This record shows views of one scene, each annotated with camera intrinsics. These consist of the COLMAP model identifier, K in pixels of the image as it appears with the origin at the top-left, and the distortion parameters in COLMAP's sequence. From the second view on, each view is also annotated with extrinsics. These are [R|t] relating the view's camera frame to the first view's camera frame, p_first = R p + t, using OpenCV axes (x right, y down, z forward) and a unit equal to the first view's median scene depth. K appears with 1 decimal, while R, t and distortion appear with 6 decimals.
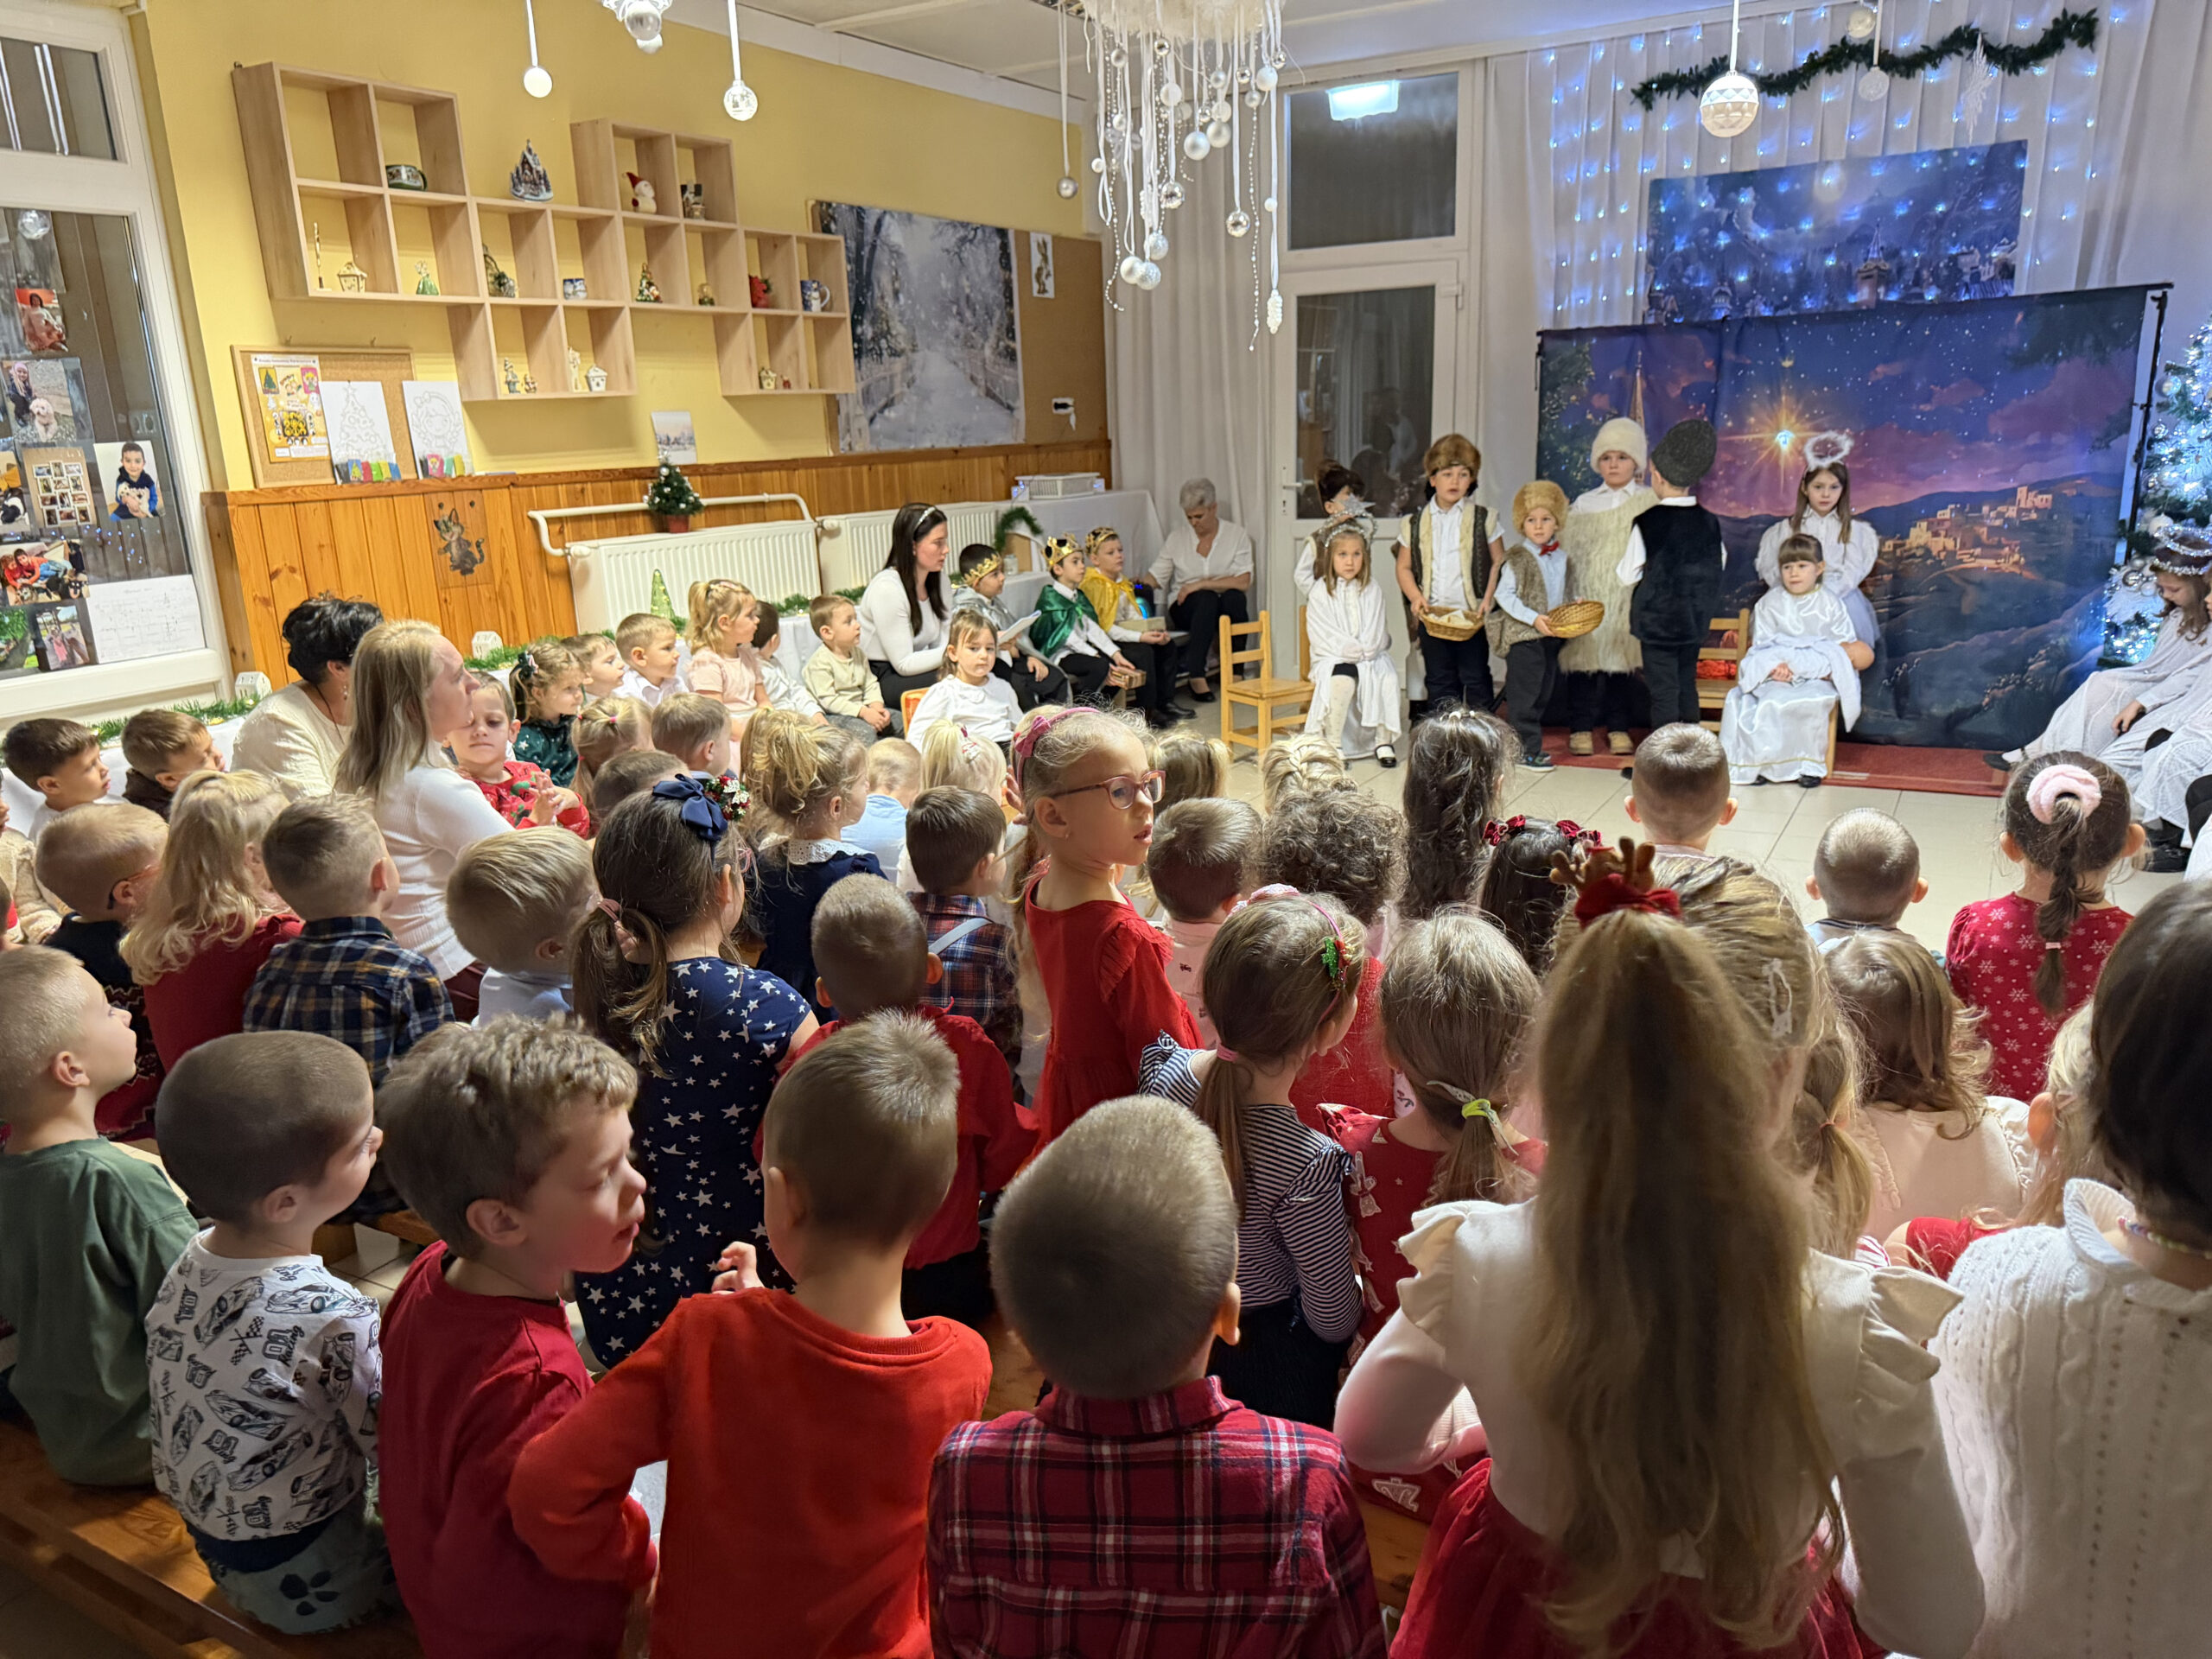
lens RADIAL K [[1509.0, 0, 1100.1], [0, 1509.0, 896.4], [0, 0, 1]] dist [-0.023870, -0.002389]
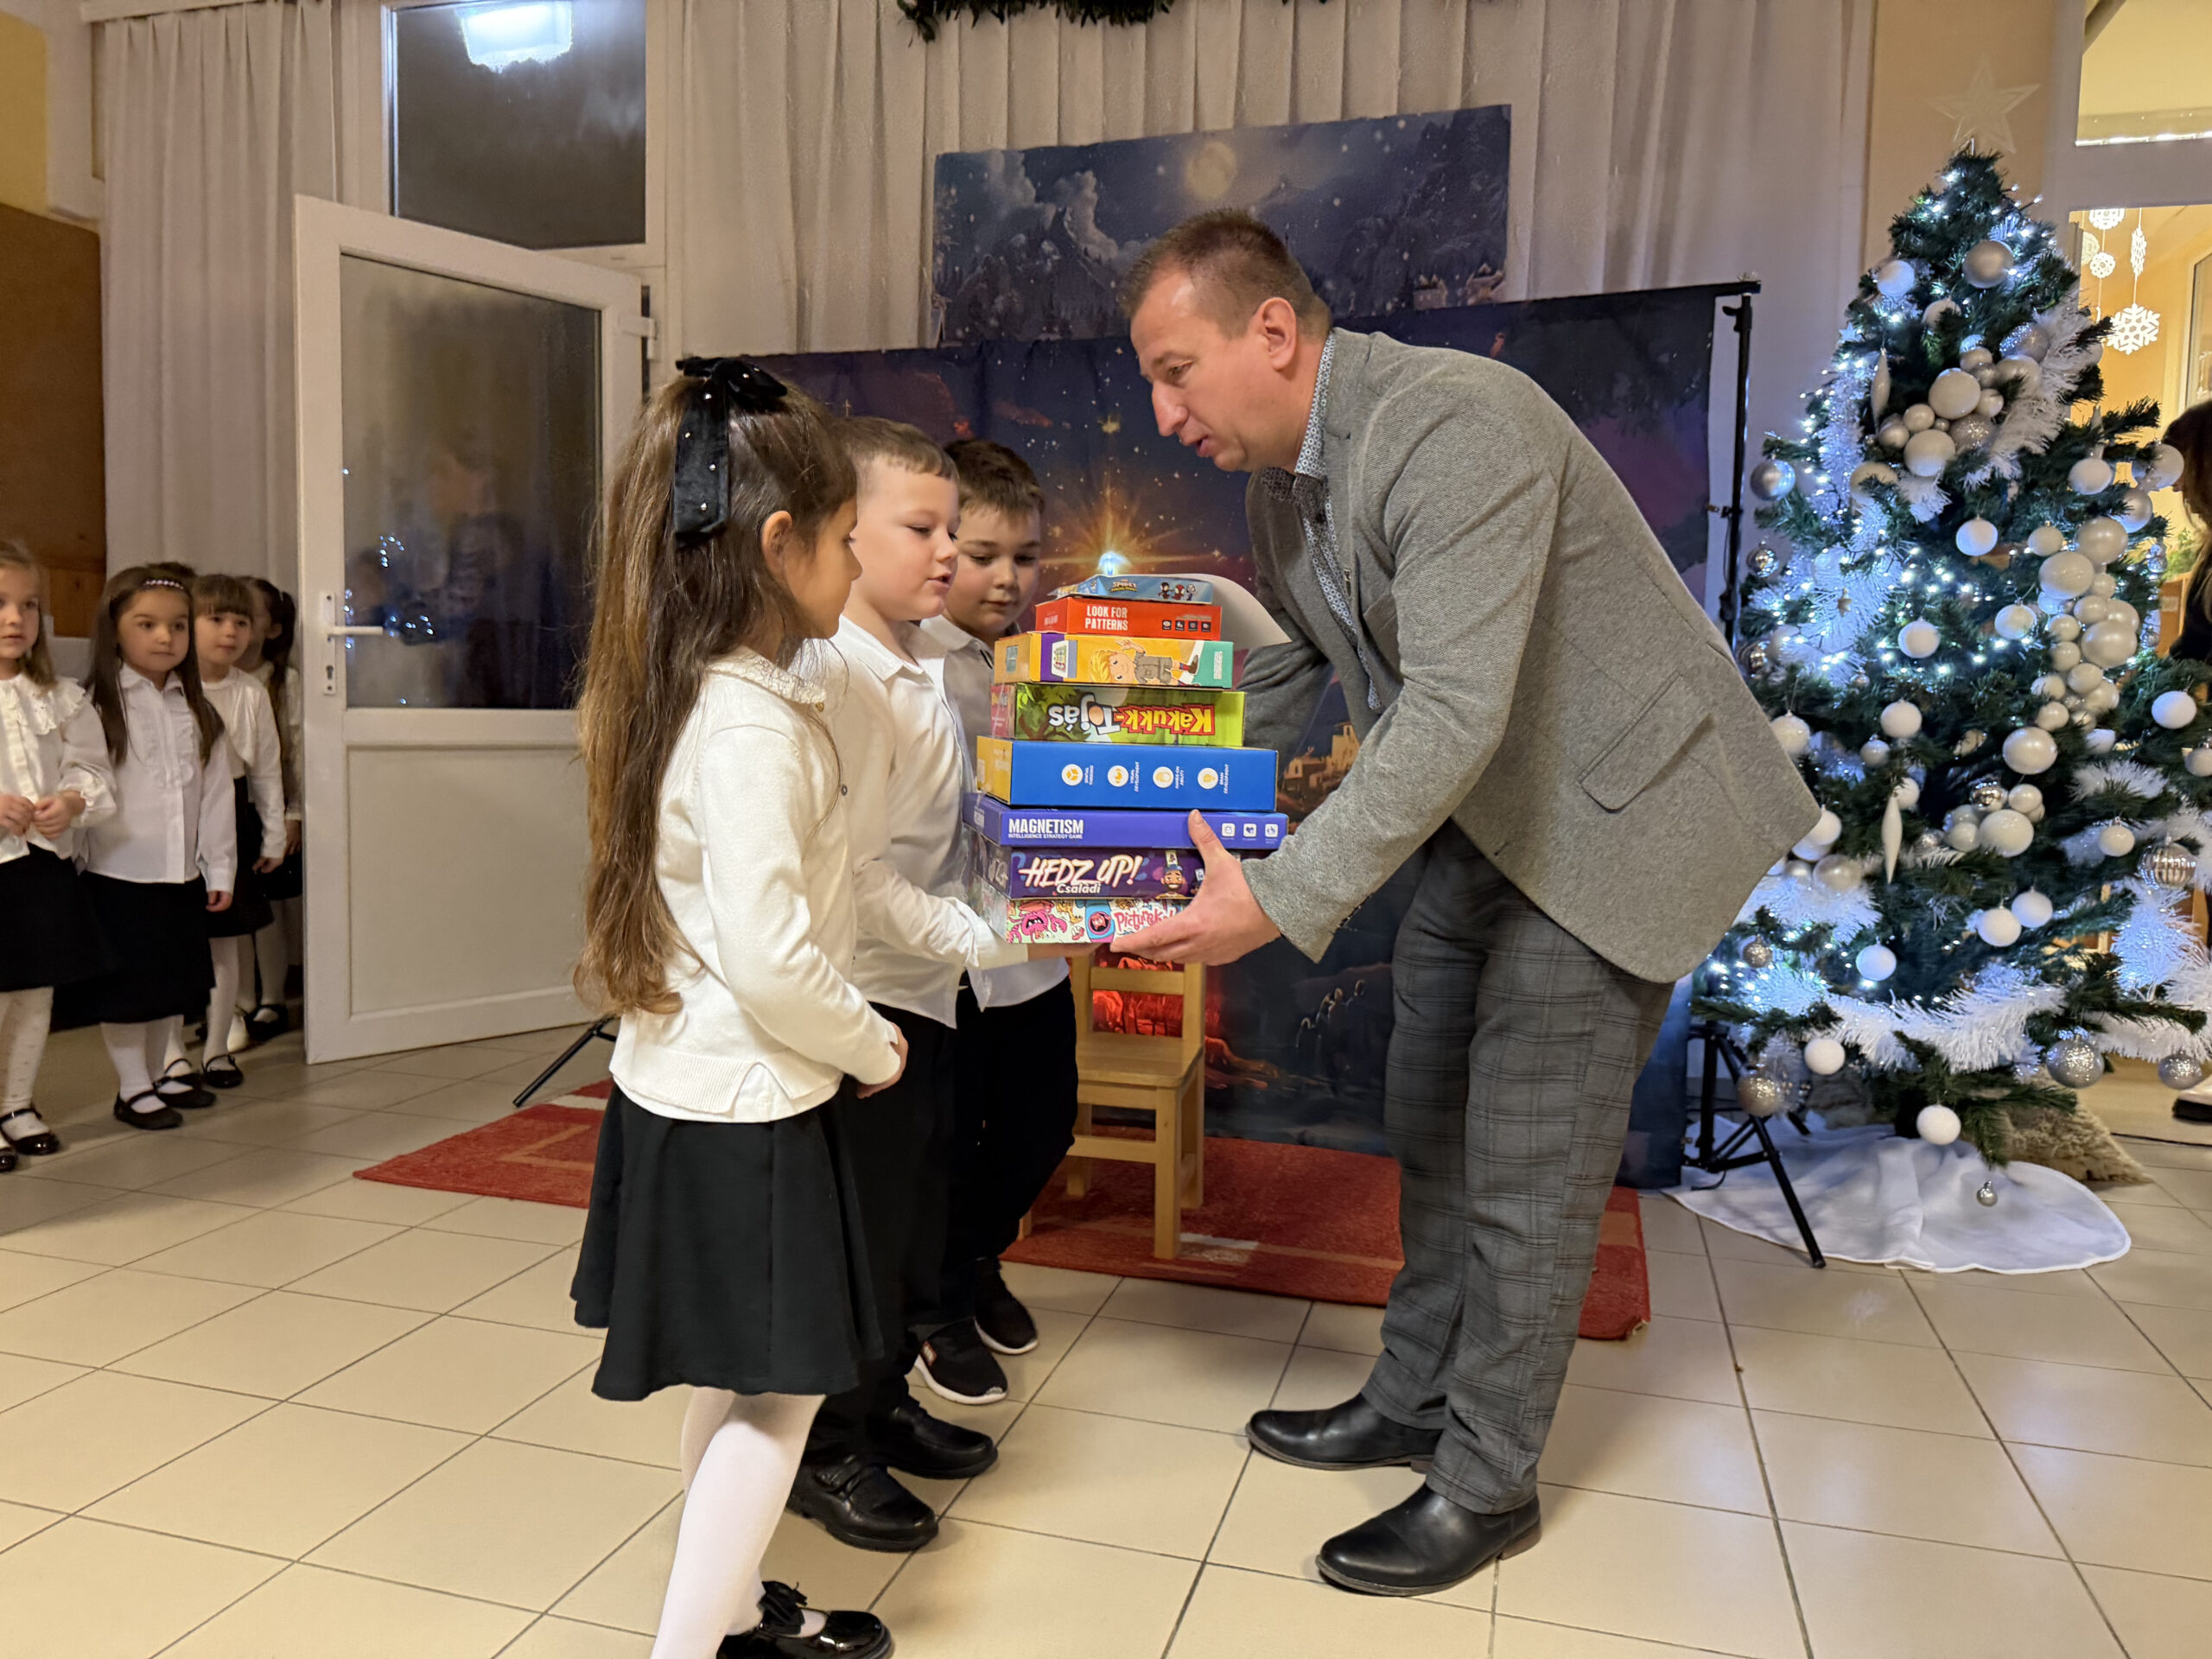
lens RADIAL K [[1592.7, 0, 1106.0], [0, 1592.7, 829.5], [0, 0, 1]] dist [-0.000962, -0.001396]
pose [[0.981836, 0.039817, 0.185507, 0.378352], [0.002001, 0.975505, -0.219970, -0.098554], [-0.189721, 0.216346, 0.957706, 0.516877]]
